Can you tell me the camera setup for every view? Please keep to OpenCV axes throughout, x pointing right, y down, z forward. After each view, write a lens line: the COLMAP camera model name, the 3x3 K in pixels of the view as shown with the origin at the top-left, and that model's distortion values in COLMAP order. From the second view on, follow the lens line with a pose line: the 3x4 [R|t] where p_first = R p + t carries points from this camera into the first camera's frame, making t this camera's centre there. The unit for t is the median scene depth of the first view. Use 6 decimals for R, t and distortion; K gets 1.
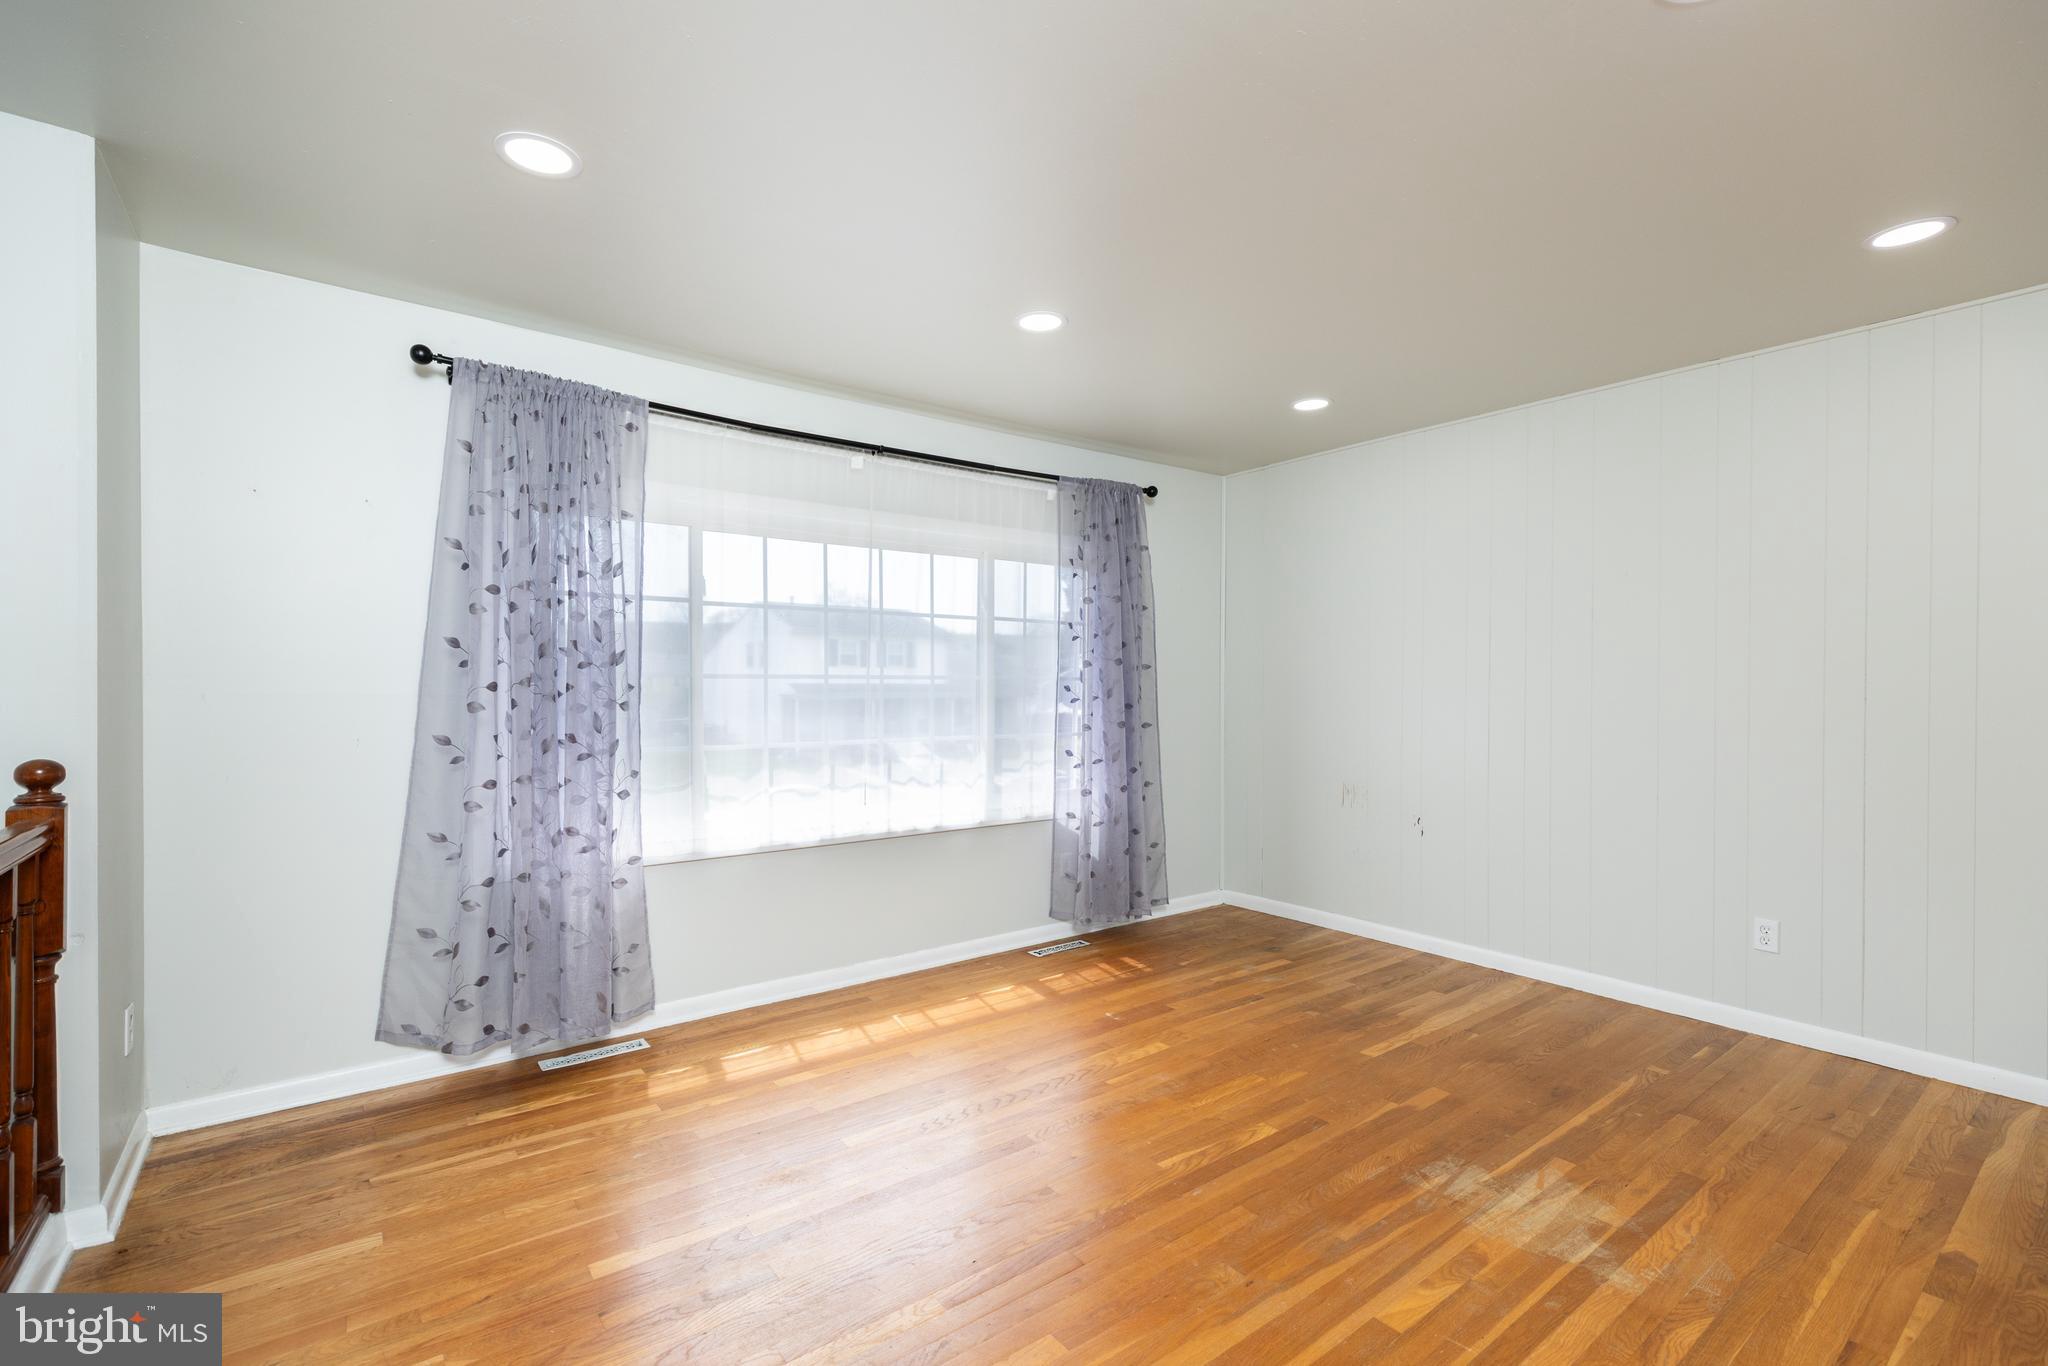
lens RADIAL K [[898.3, 0, 1015.8], [0, 898.3, 679.0], [0, 0, 1]] dist [0.002290, -0.000075]
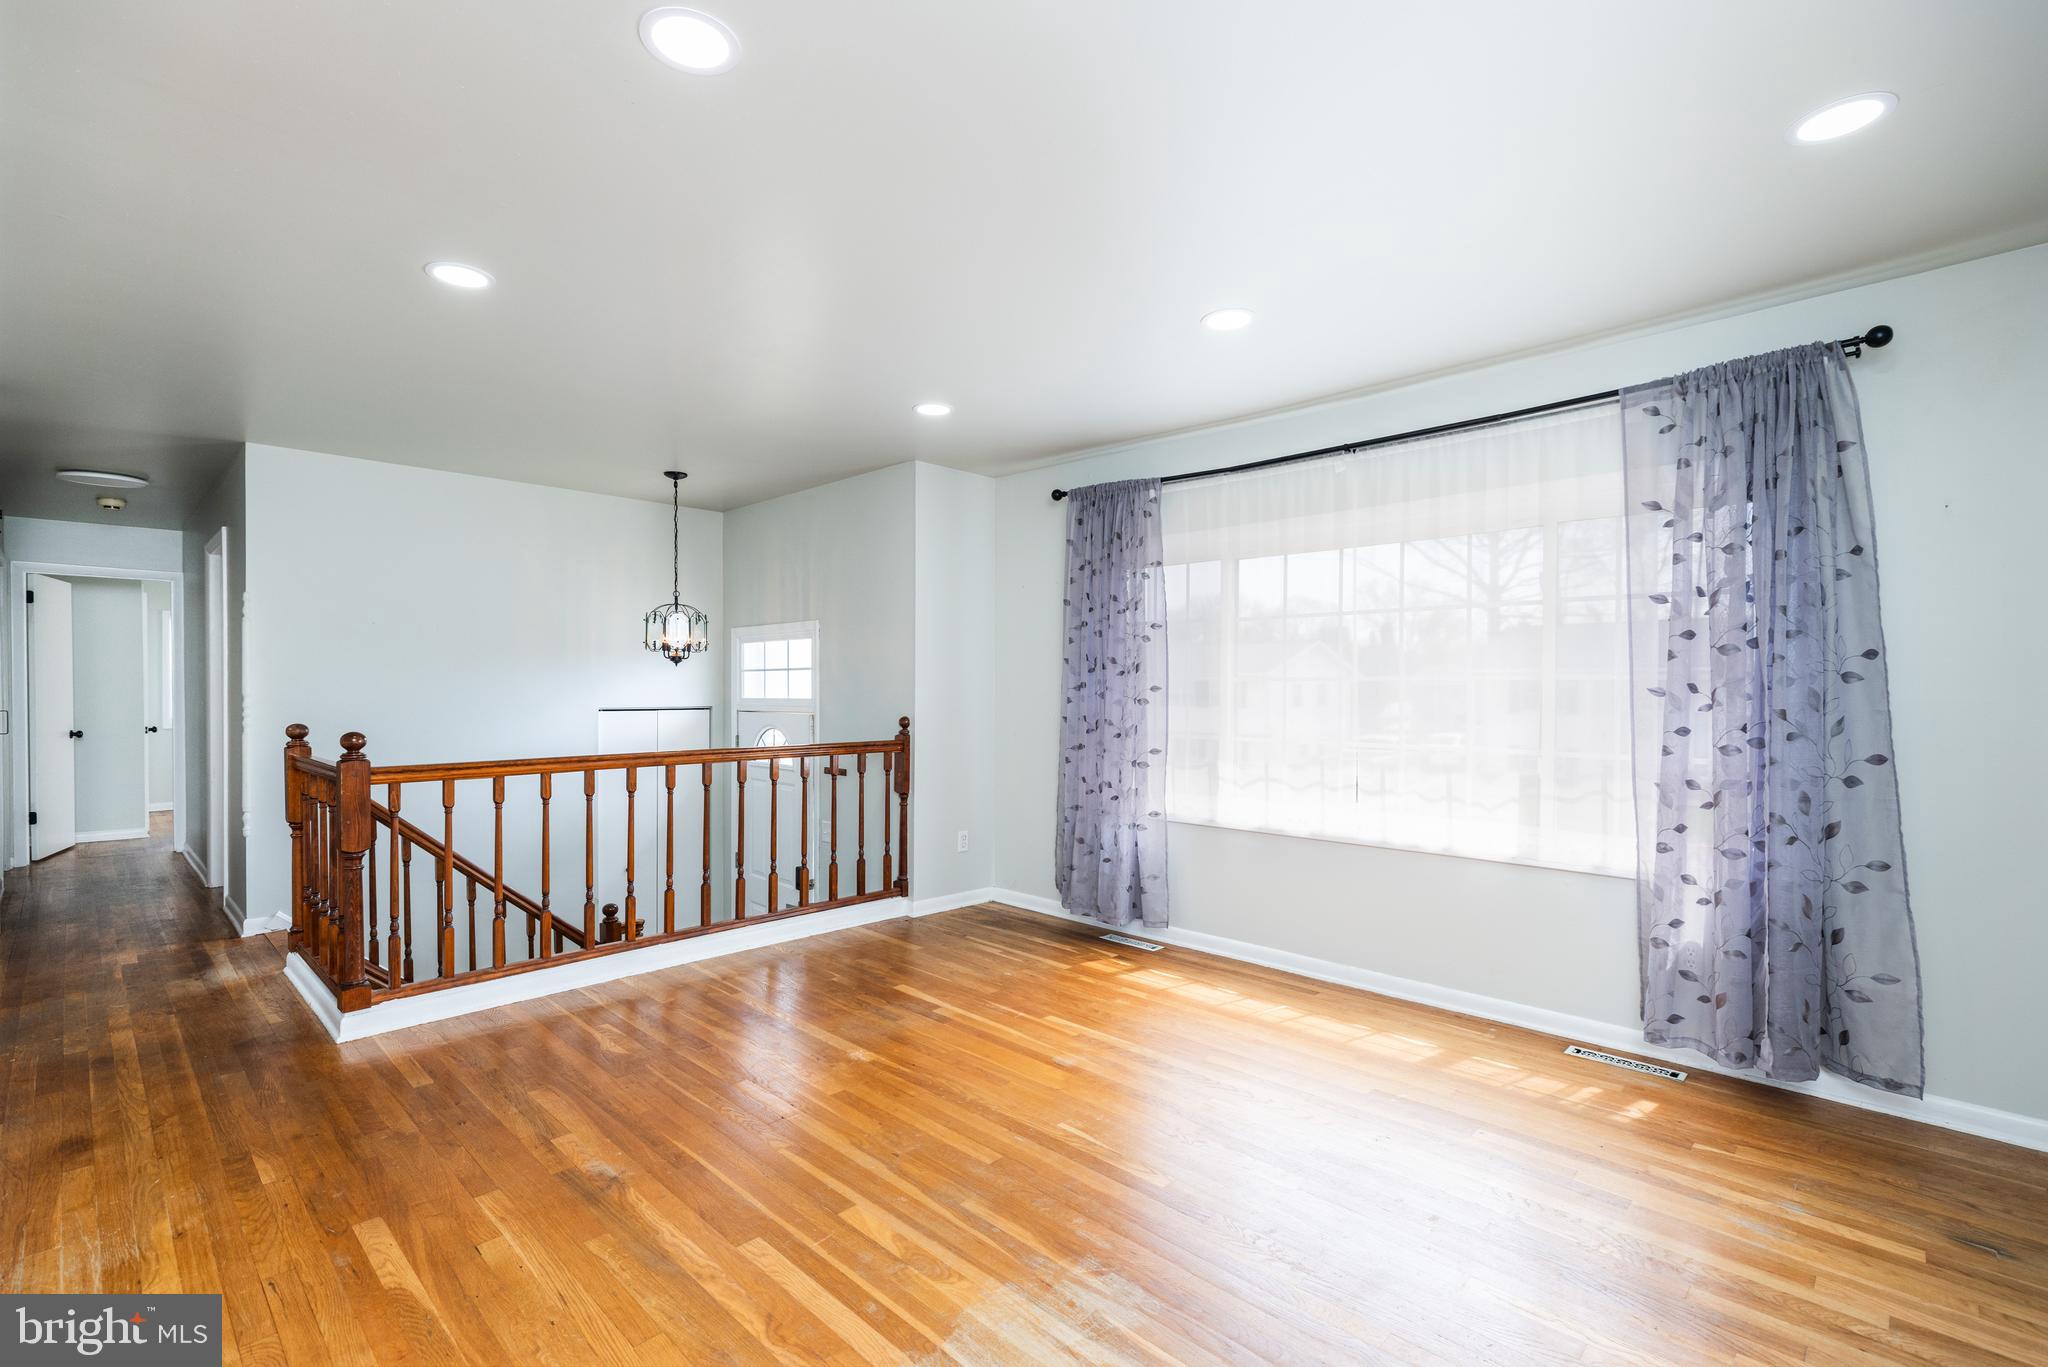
lens RADIAL K [[910.4, 0, 1016.5], [0, 910.4, 690.7], [0, 0, 1]] dist [-0.000528, -0.000062]
pose [[0.153536, 0.001667, -0.988142, 0.912099], [0.003851, 0.999990, 0.002285, 0.008223], [0.988135, -0.004156, 0.153529, 0.570346]]
